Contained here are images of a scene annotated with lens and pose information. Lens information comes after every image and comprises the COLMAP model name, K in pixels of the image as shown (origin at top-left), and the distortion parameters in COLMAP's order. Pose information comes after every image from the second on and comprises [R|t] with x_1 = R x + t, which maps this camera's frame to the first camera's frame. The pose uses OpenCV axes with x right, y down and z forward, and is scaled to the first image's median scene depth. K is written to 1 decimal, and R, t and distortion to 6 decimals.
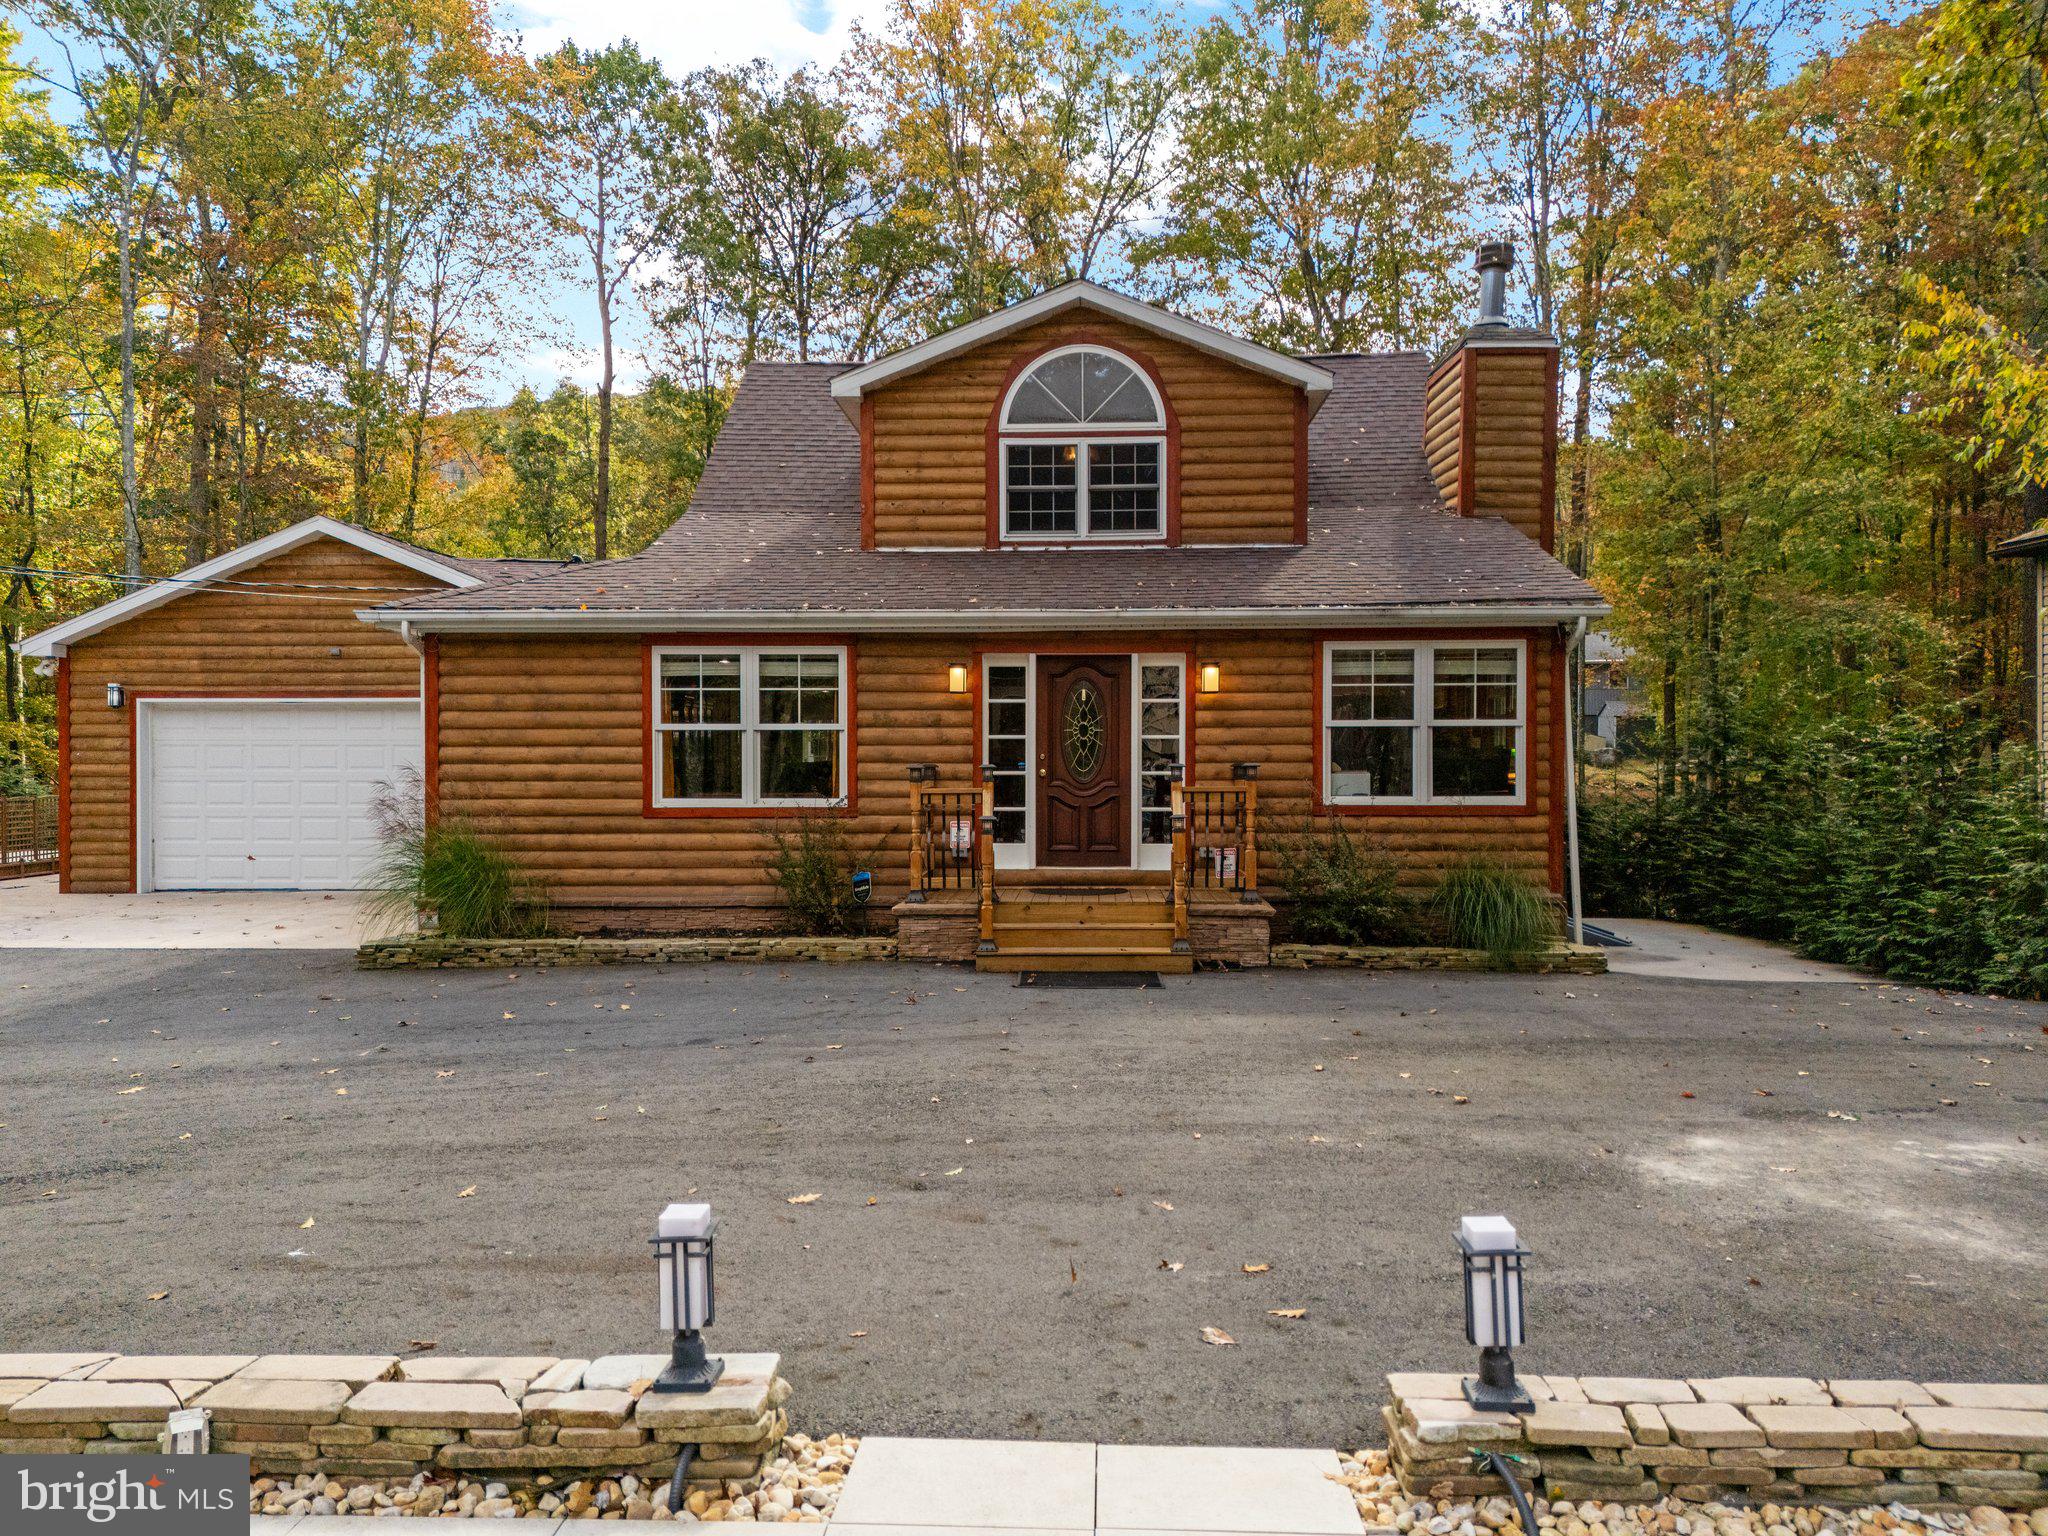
lens RADIAL K [[1490.7, 0, 1032.5], [0, 1490.7, 768.0], [0, 0, 1]] dist [0.092709, -0.104220]
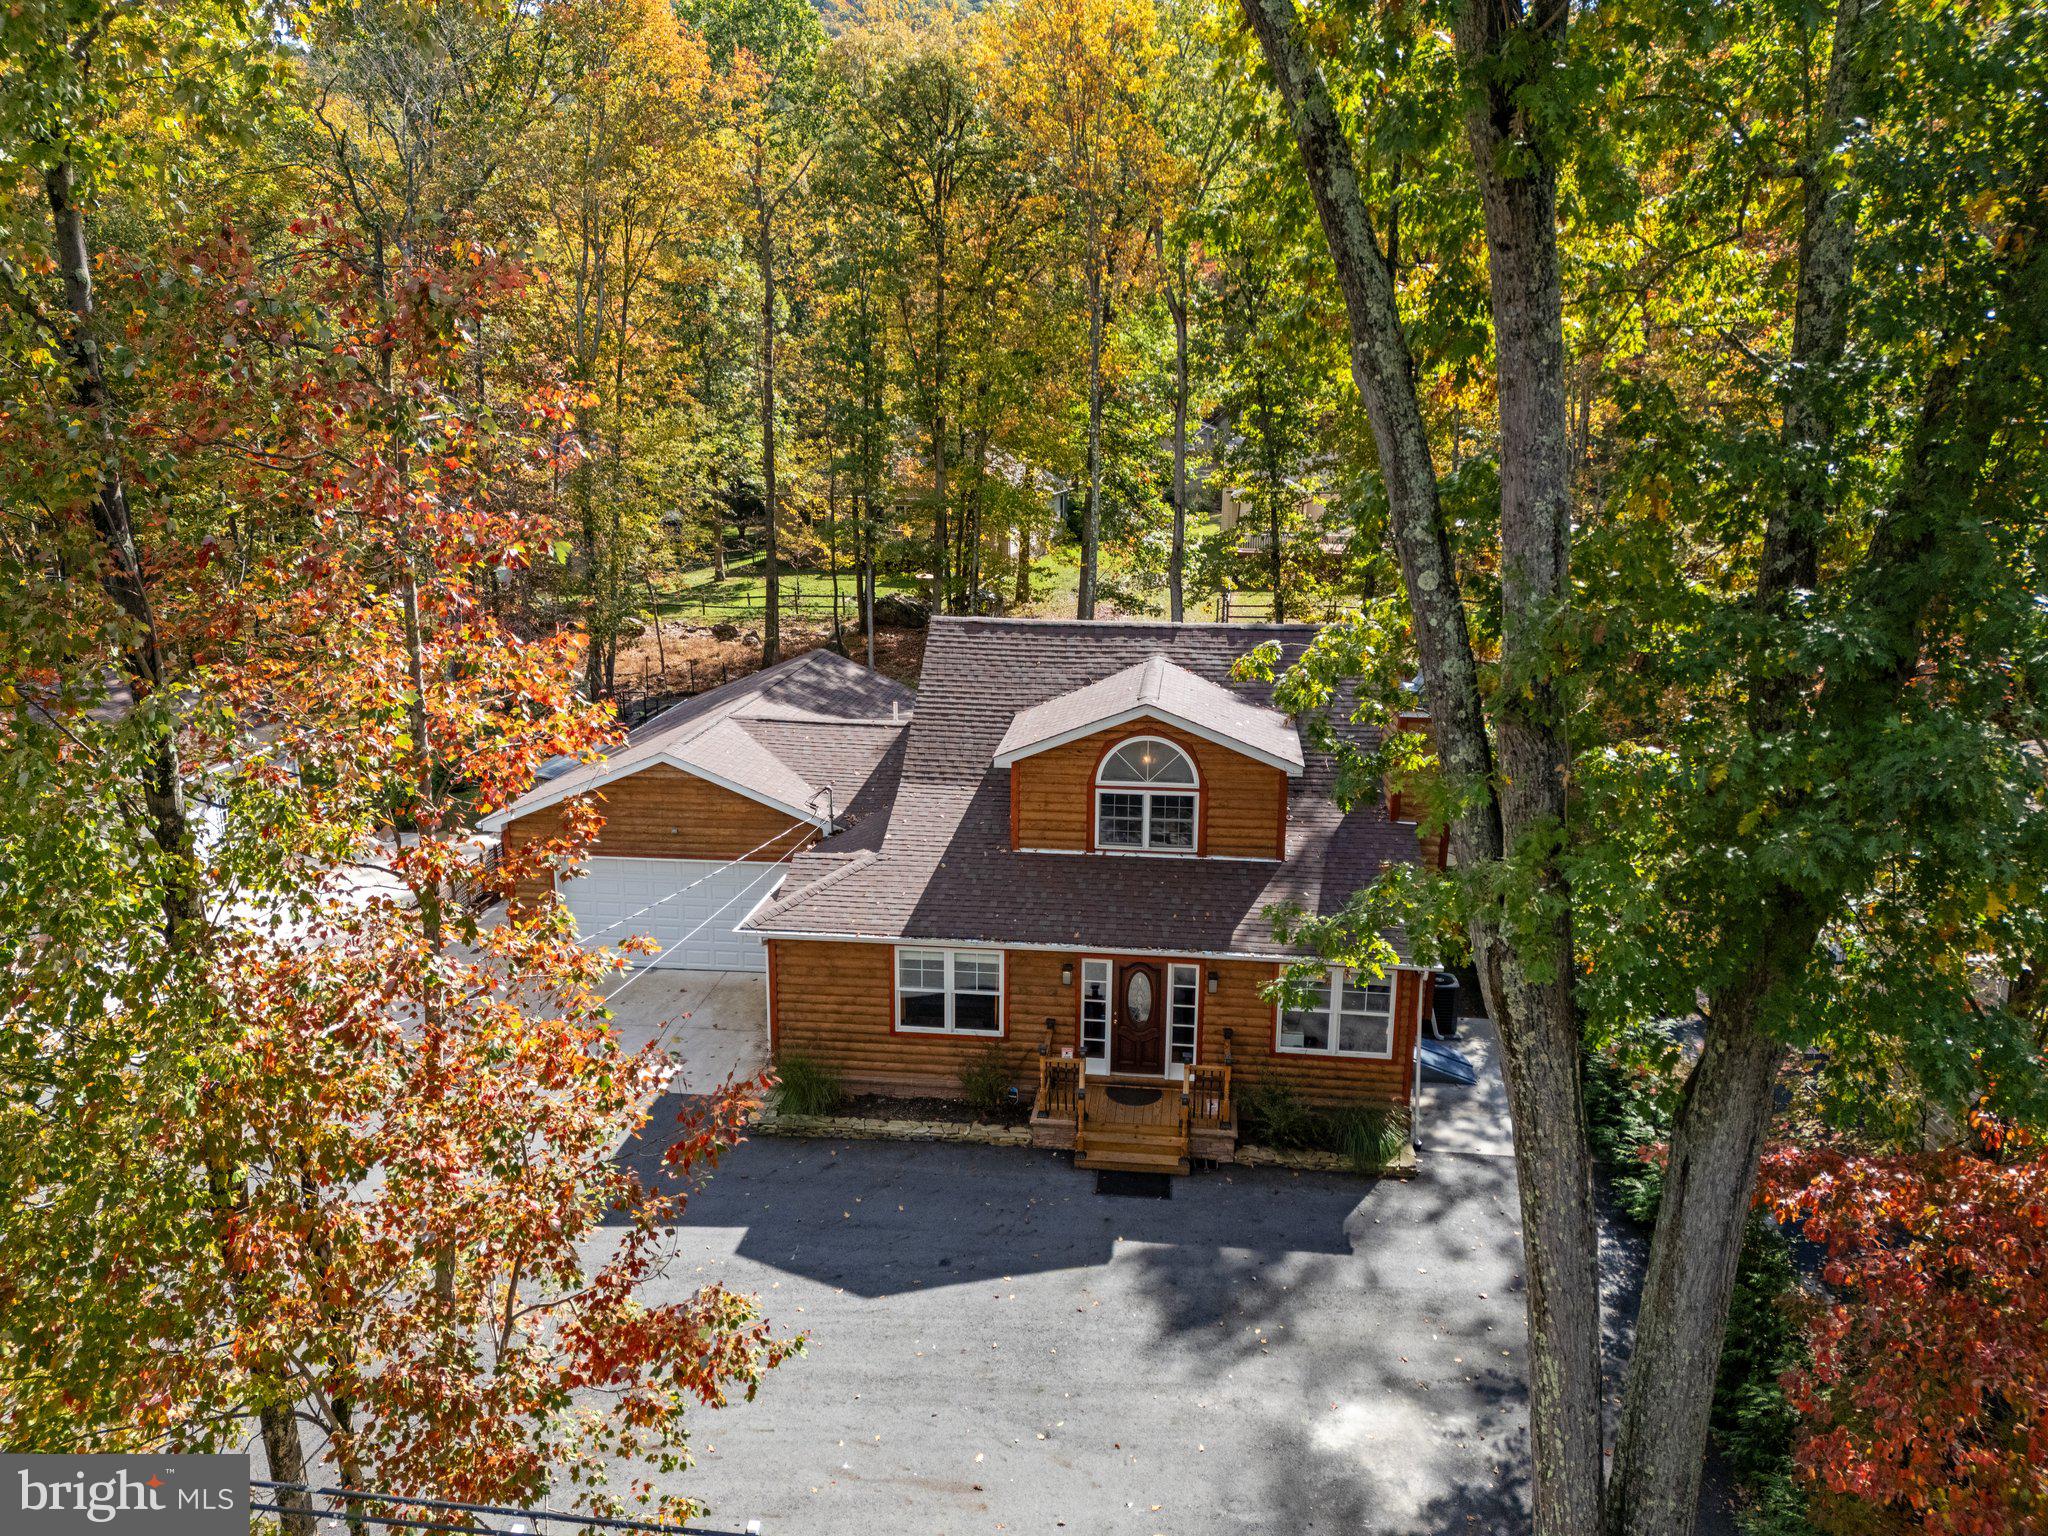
lens RADIAL K [[1490.7, 0, 1032.5], [0, 1490.7, 768.0], [0, 0, 1]] dist [0.092709, -0.104220]
pose [[0.996976, 0.025888, -0.073271, 0.028913], [-0.007540, 0.970655, 0.240357, -0.665918], [0.077343, -0.239078, 0.967915, -0.593199]]
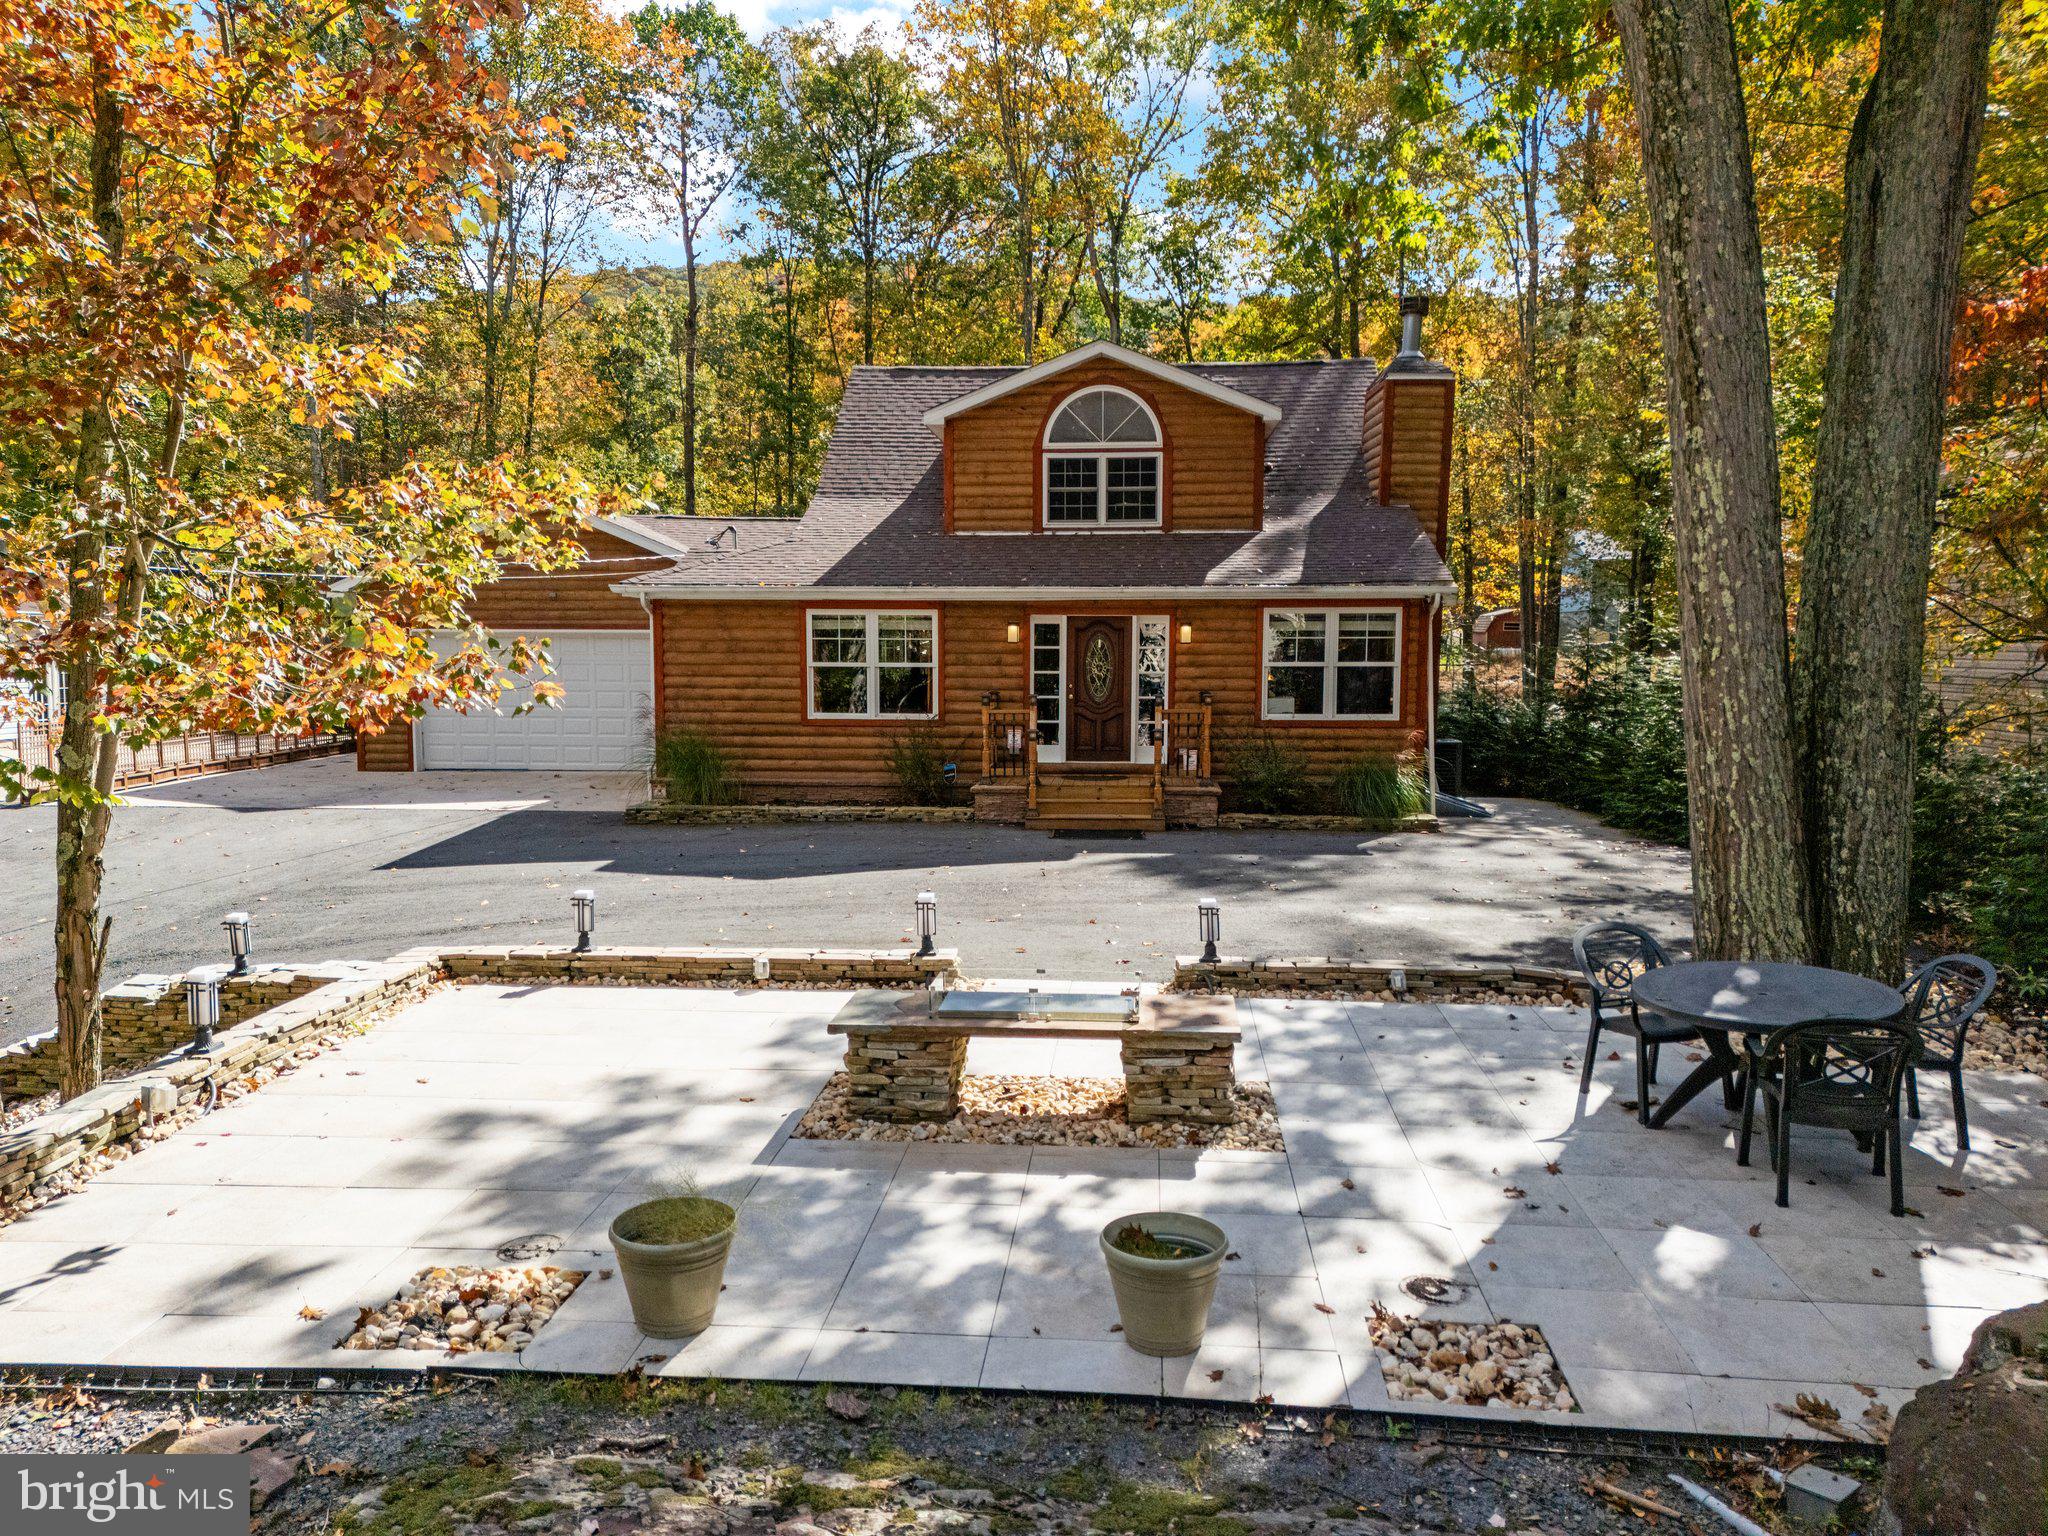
lens RADIAL K [[1490.7, 0, 1032.5], [0, 1490.7, 768.0], [0, 0, 1]] dist [0.092709, -0.104220]
pose [[0.999507, 0.006009, -0.030821, 0.013723], [-0.003521, 0.996775, 0.080176, -0.041858], [0.031204, -0.080028, 0.996304, -0.439698]]
